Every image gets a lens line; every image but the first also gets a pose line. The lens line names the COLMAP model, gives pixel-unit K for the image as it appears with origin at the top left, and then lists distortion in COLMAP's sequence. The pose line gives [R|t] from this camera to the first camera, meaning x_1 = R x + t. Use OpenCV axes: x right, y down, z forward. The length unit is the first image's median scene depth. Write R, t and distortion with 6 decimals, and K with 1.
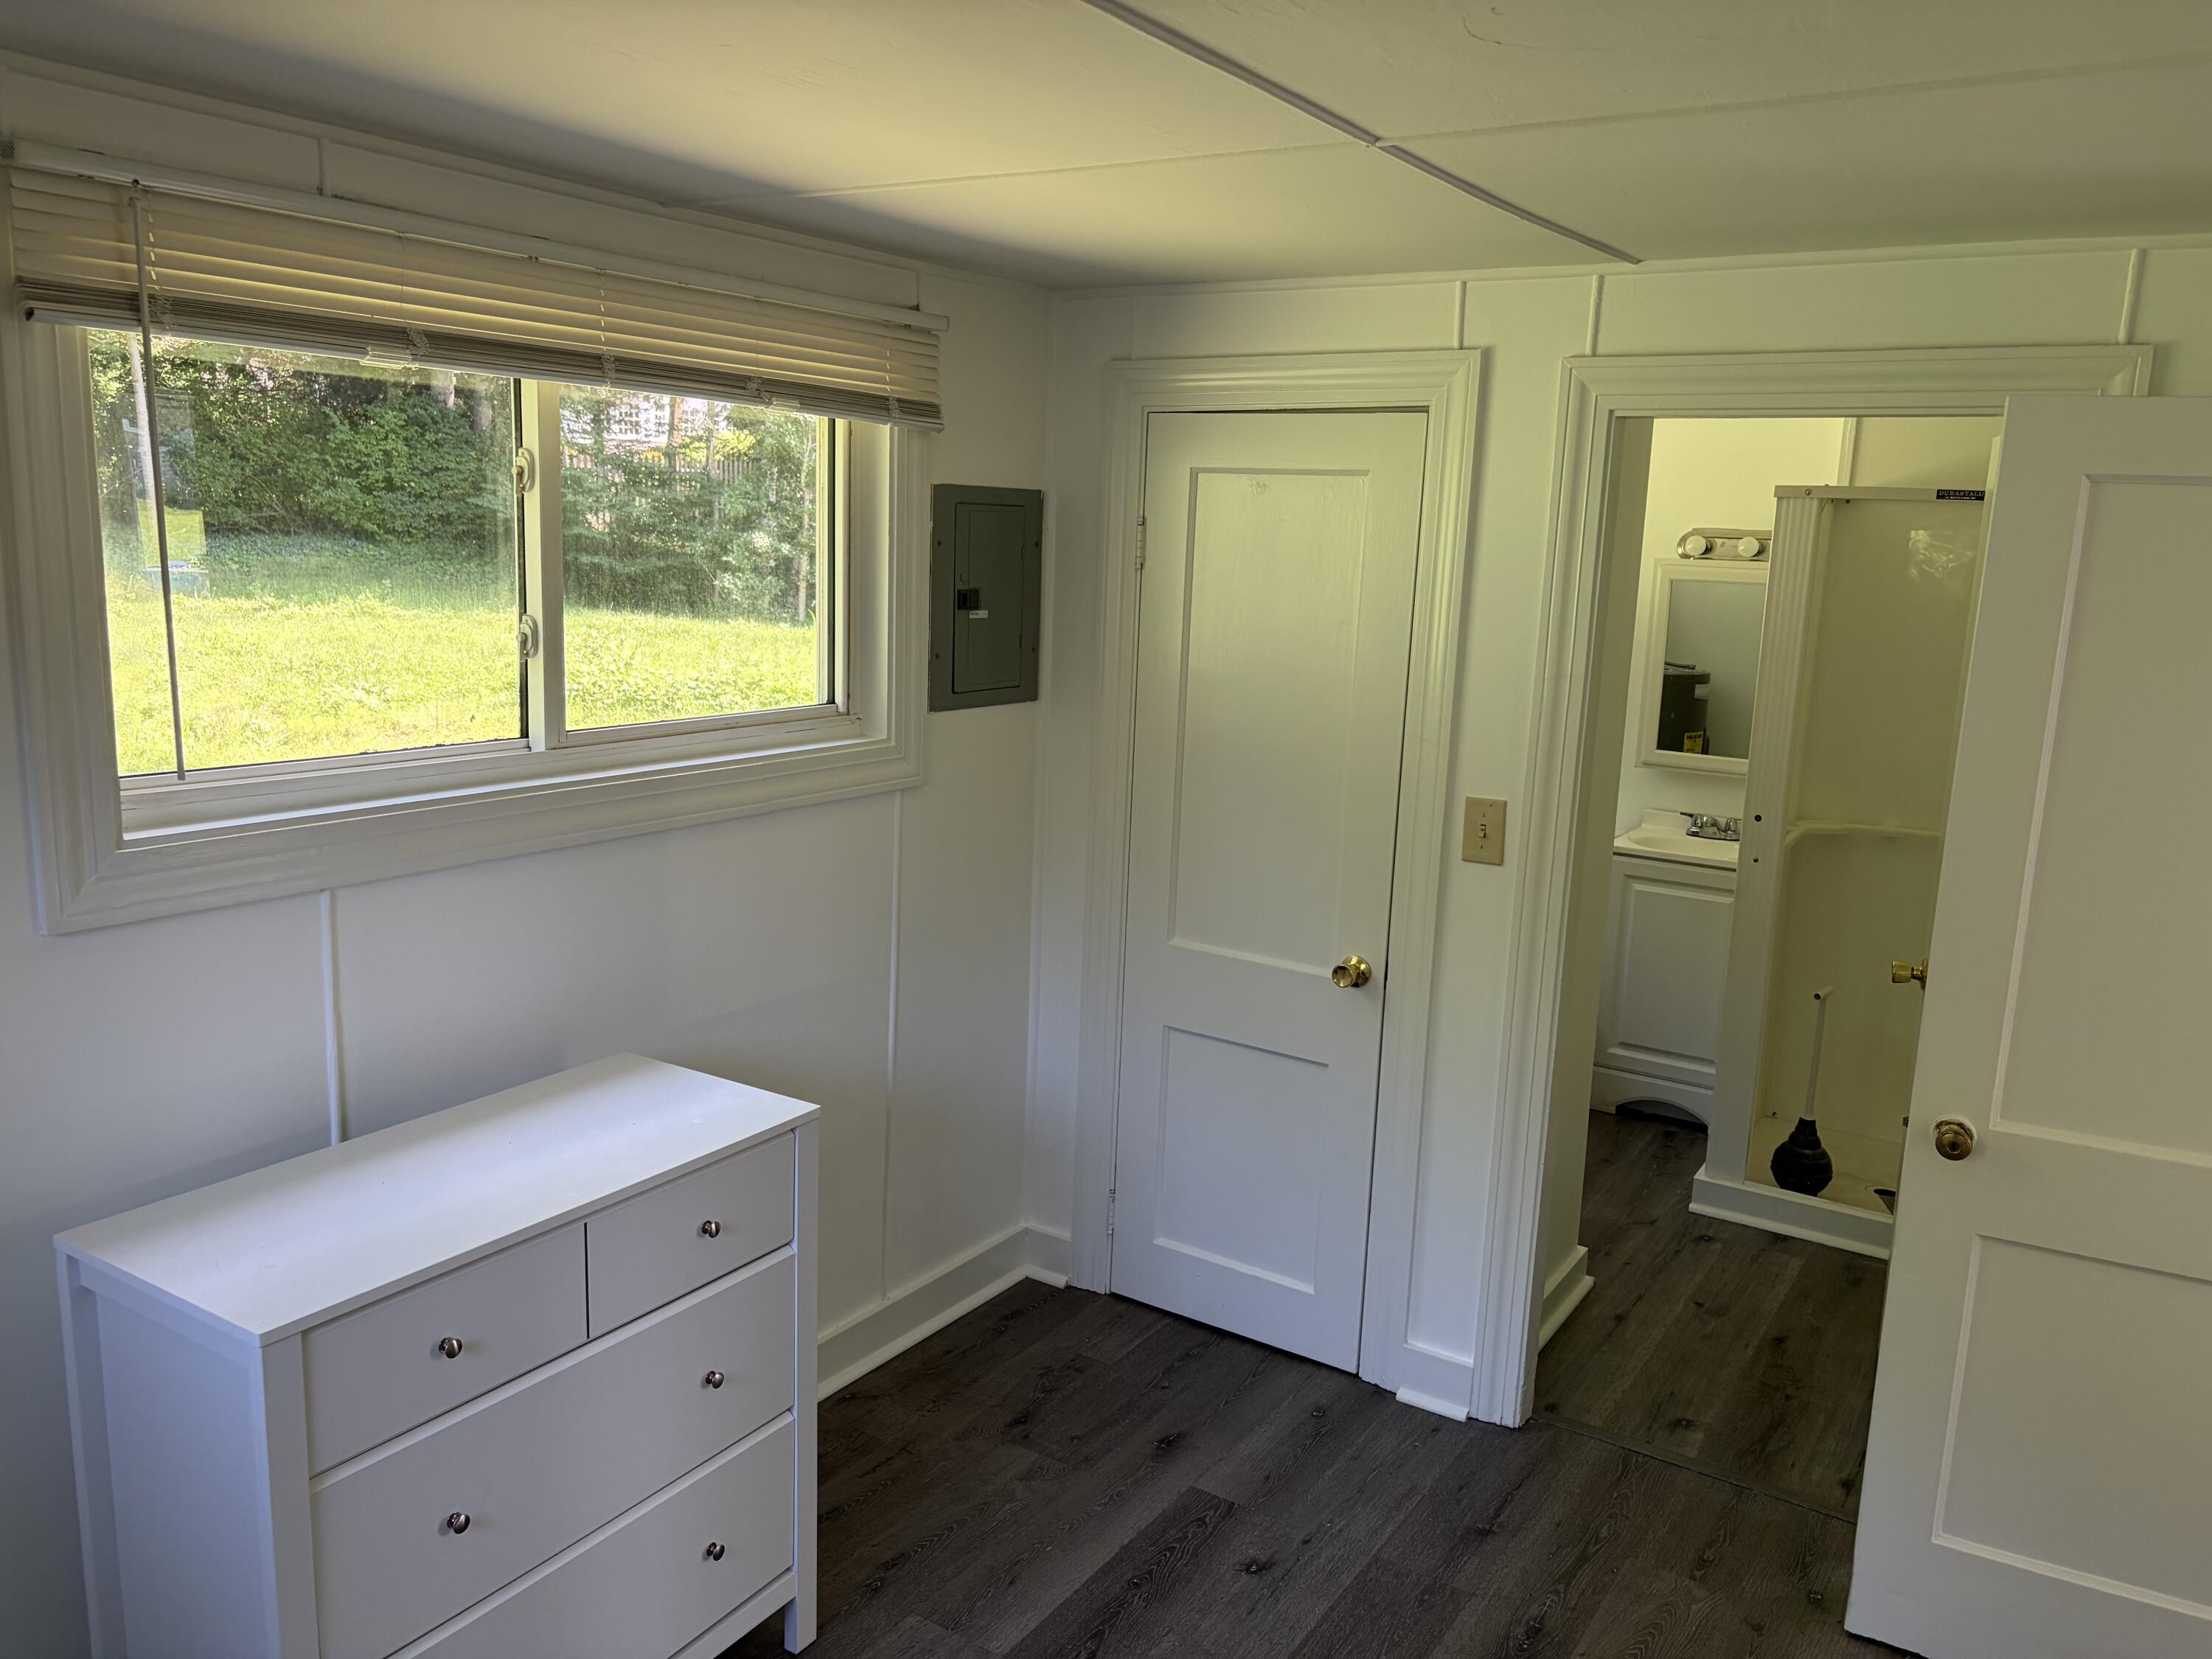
lens RADIAL K [[1655.5, 0, 1106.0], [0, 1655.5, 829.5], [0, 0, 1]] dist [0.005690, -0.057646]
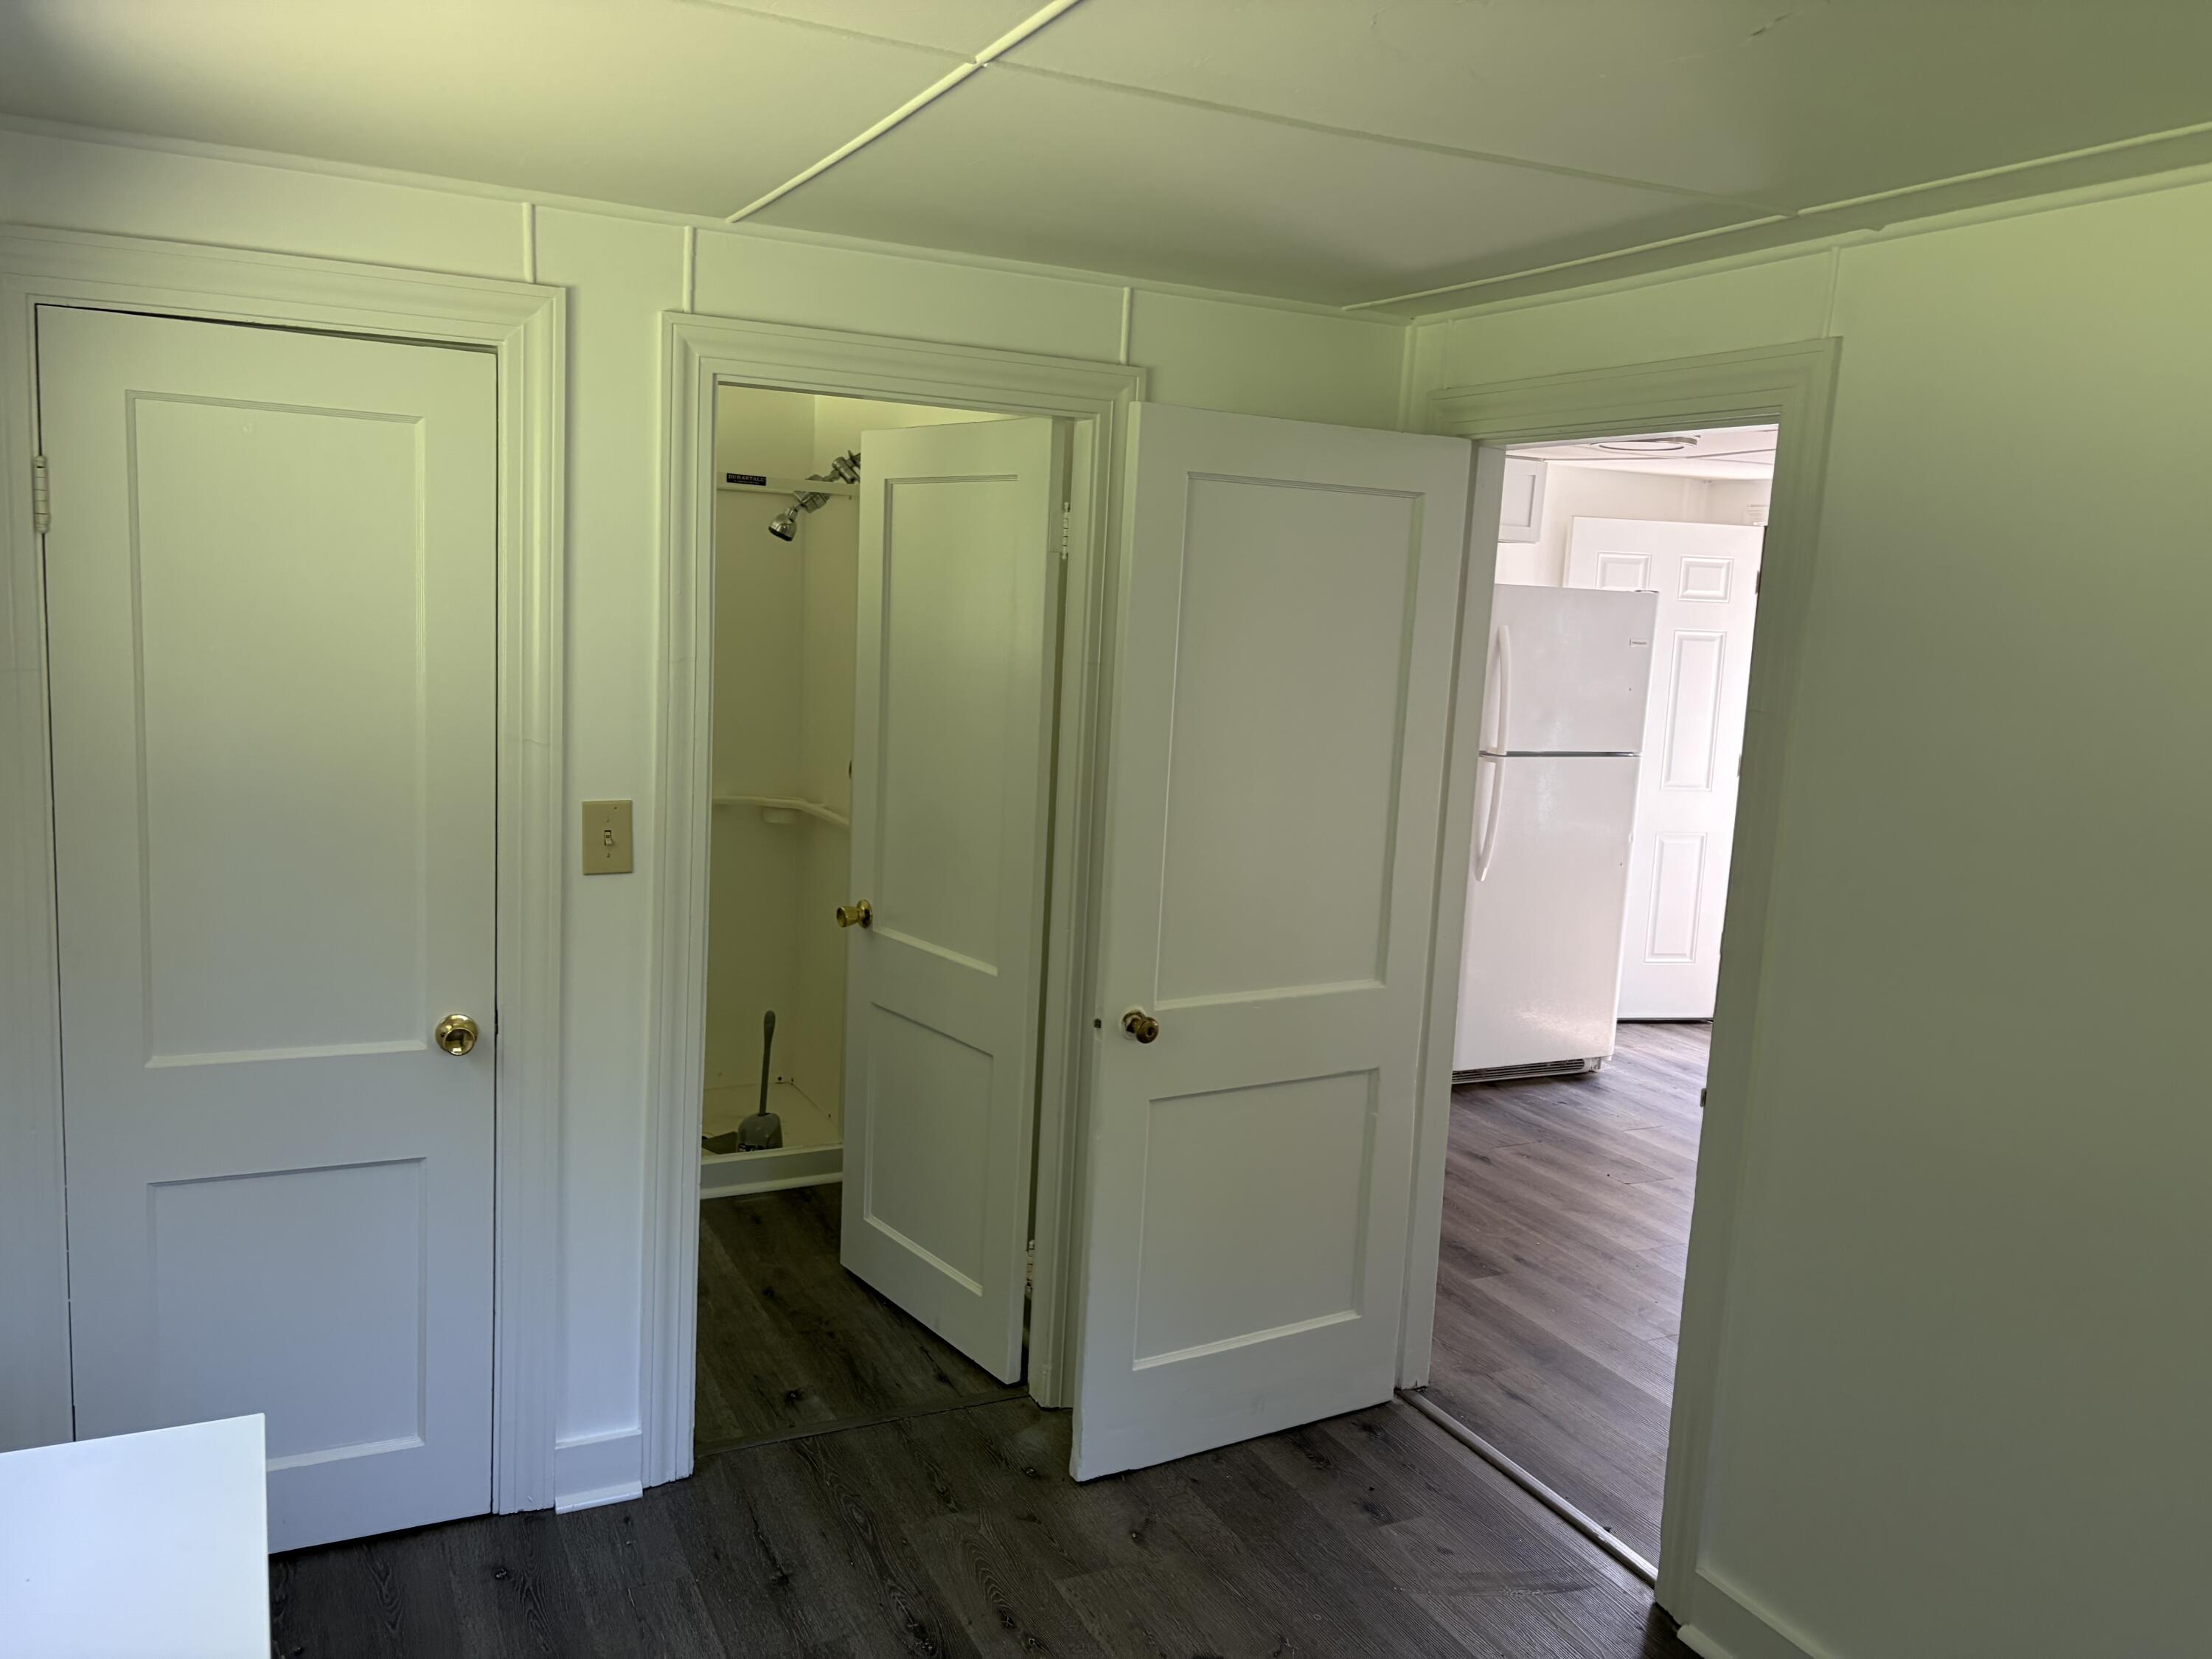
lens RADIAL K [[1638.2, 0, 1111.6], [0, 1638.2, 823.6], [0, 0, 1]] dist [0.017073, -0.002436]
pose [[0.502742, -0.130926, 0.854464, -0.390625], [0.125979, 0.989007, 0.077419, -0.041152], [-0.855207, 0.068723, 0.513710, 0.319721]]
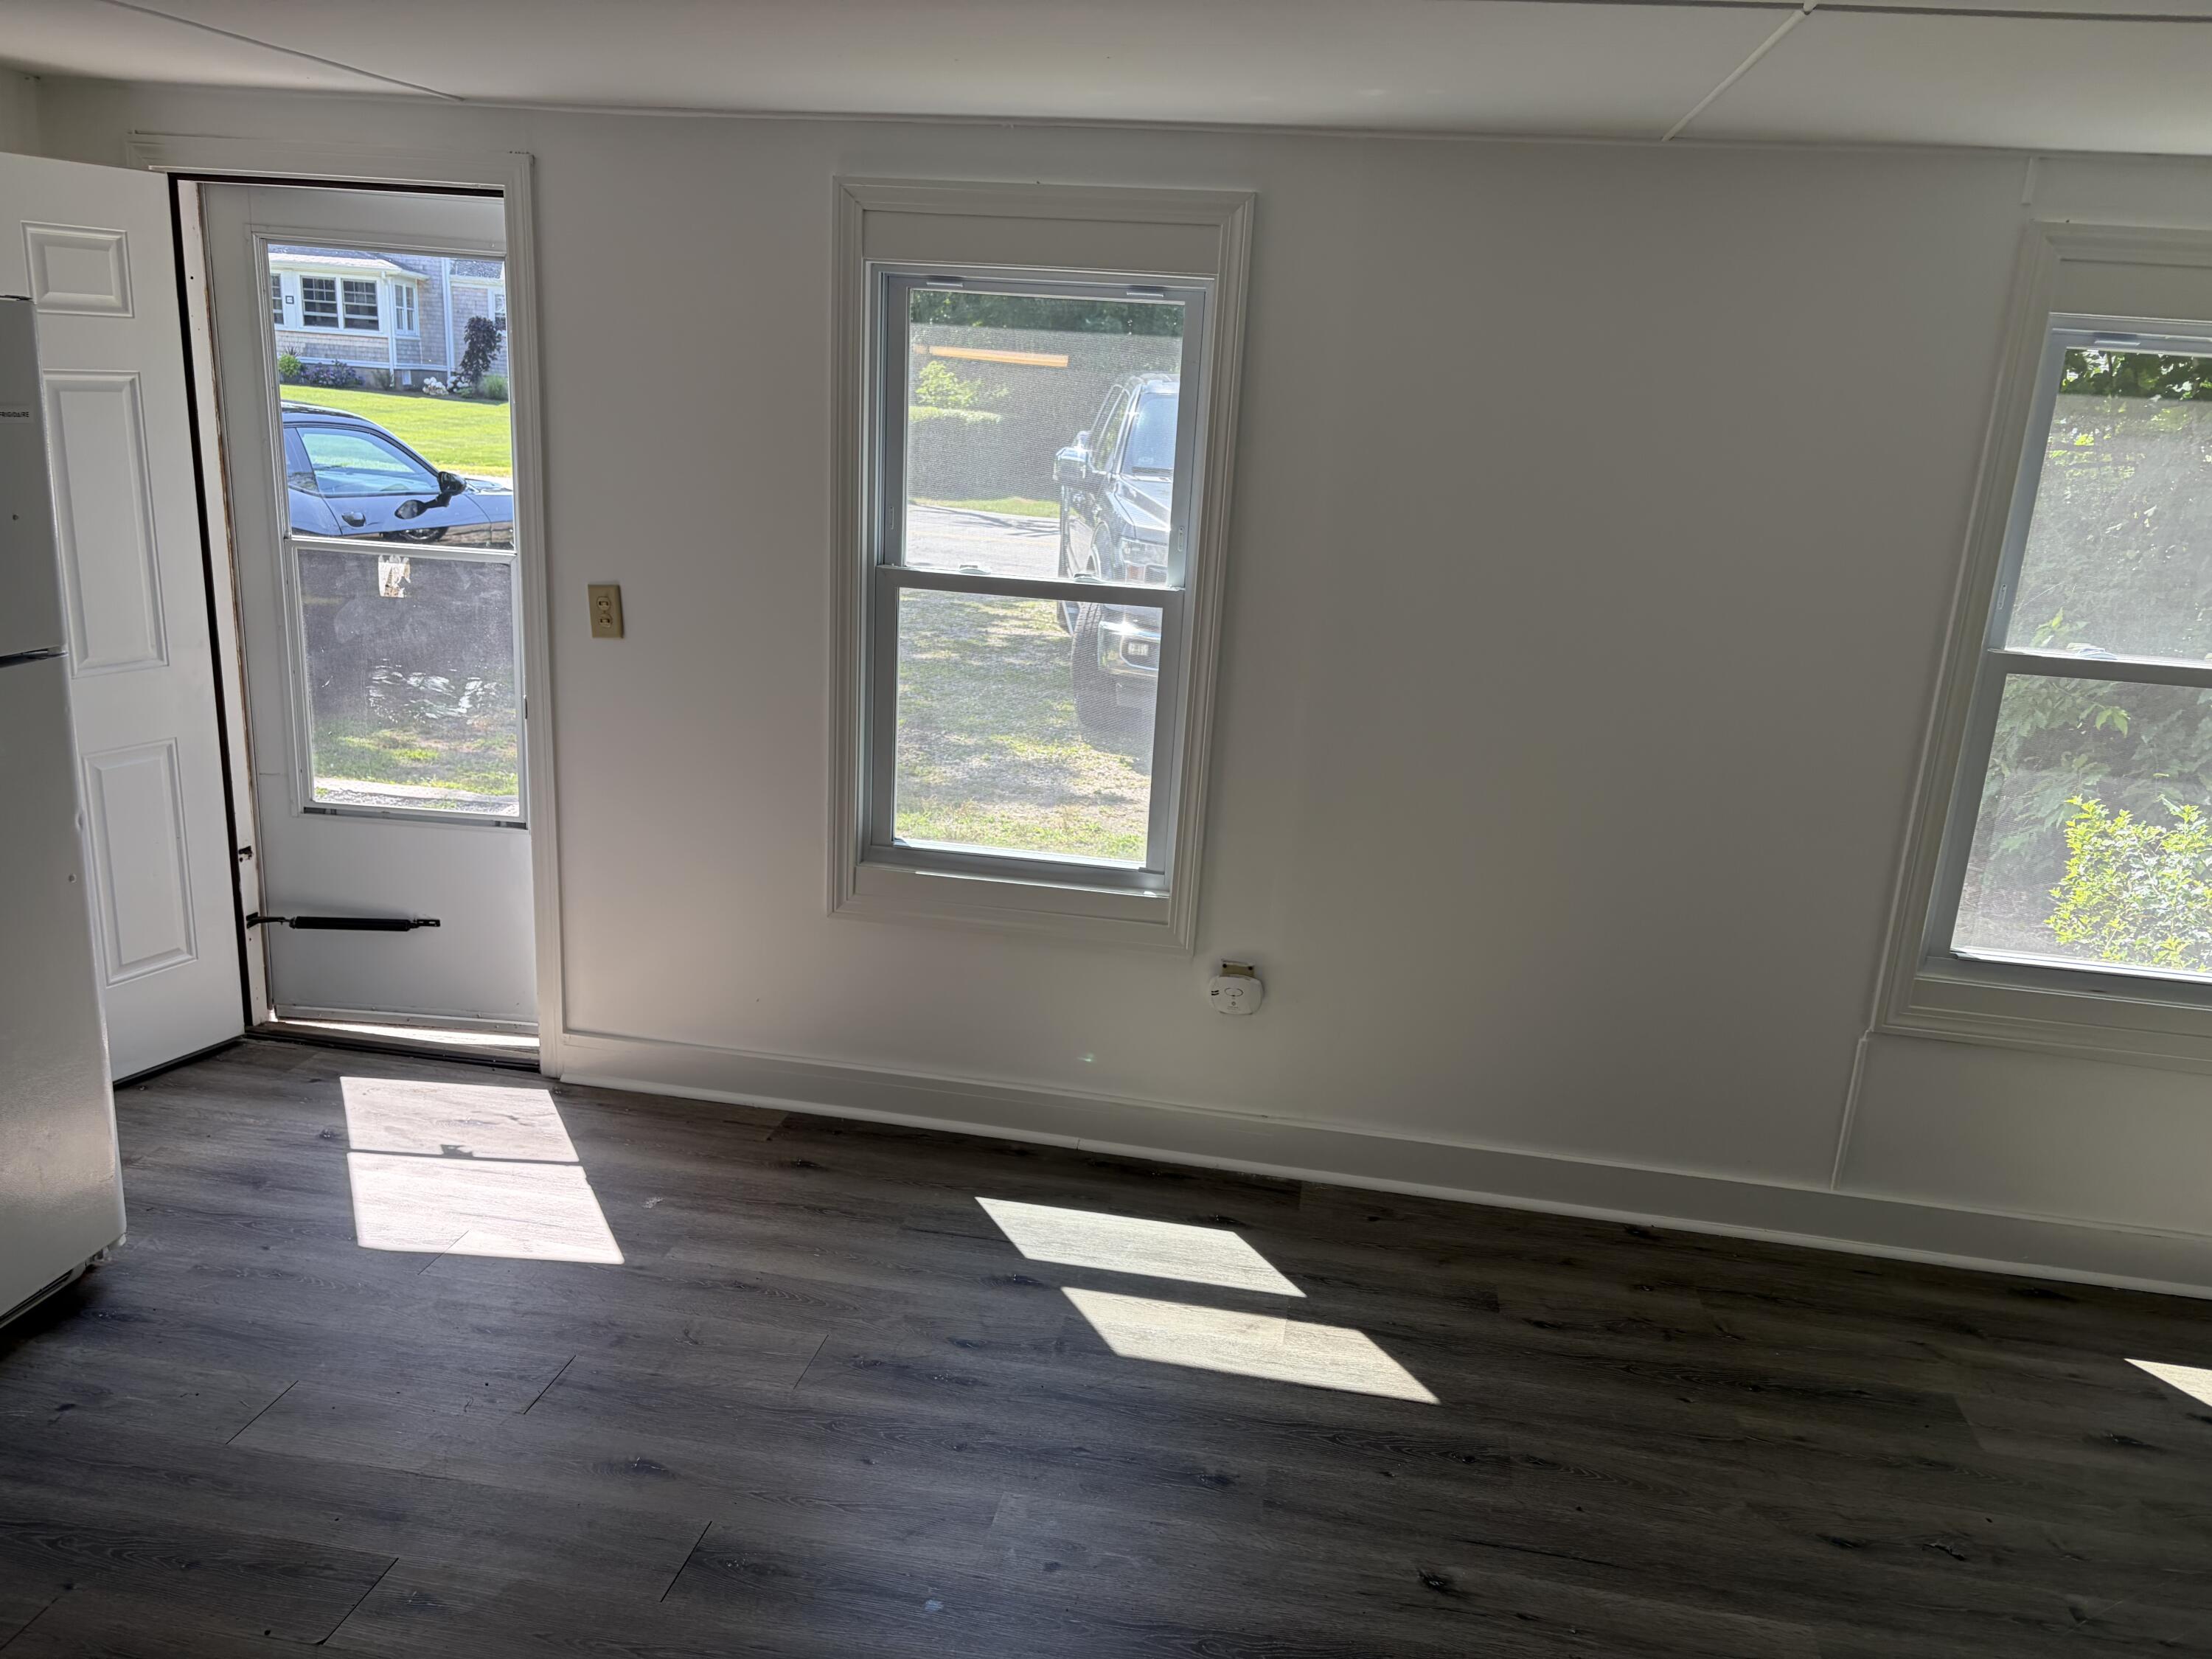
lens RADIAL K [[1705.8, 0, 1057.9], [0, 1705.8, 824.7], [0, 0, 1]] dist [0.006940, -0.000146]
pose [[-0.384338, -0.290616, 0.876257, 0.172155], [0.111775, 0.927529, 0.356647, -0.069615], [-0.916401, 0.235017, -0.324001, 0.495842]]
